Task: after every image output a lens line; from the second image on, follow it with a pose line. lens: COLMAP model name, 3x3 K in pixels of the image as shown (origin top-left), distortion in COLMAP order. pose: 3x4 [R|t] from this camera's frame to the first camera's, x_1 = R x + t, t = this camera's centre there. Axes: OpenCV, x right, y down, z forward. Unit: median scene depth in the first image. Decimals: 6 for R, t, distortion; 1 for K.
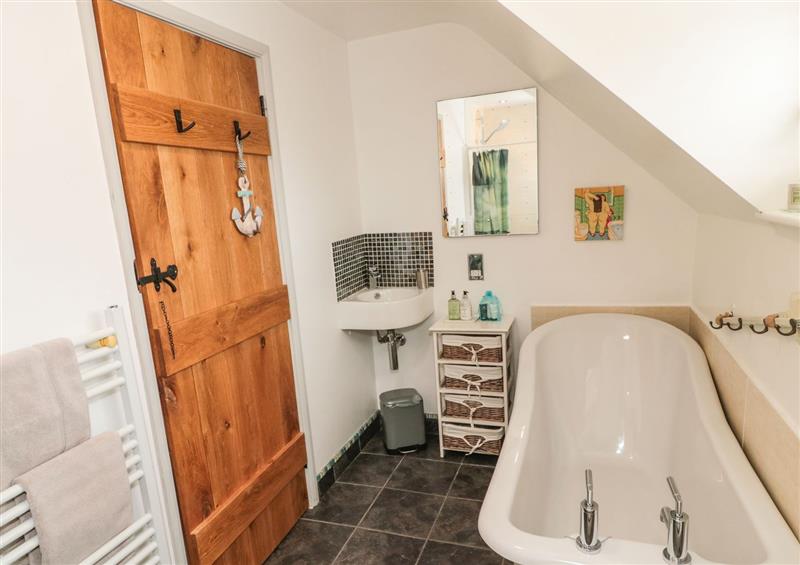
lens RADIAL K [[537.0, 0, 399.6], [0, 537.0, 305.3], [0, 0, 1]] dist [0.004560, 0.000600]
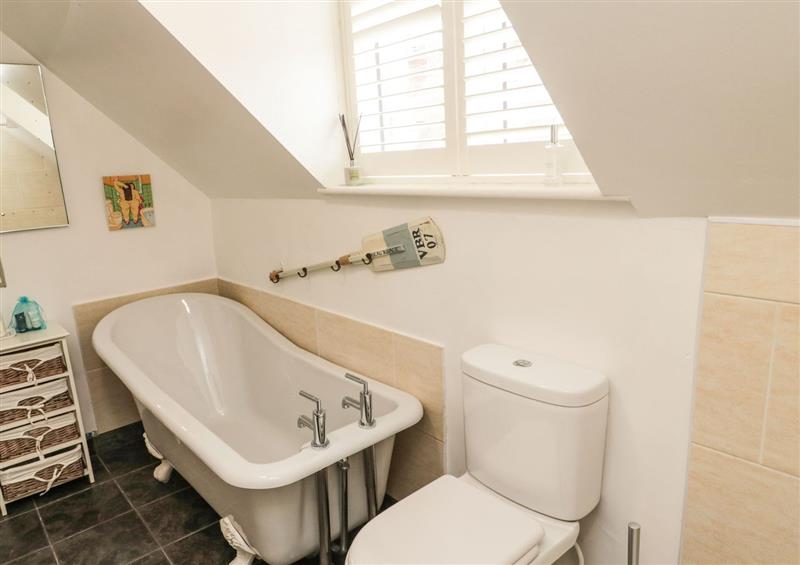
lens RADIAL K [[532.7, 0, 400.0], [0, 532.7, 282.5], [0, 0, 1]] dist [-0.002282, -0.001711]
pose [[0.489228, -0.158812, 0.857575, -0.266052], [0.194506, 0.978384, 0.070223, 0.008092], [-0.850190, 0.132449, 0.509543, 0.070256]]
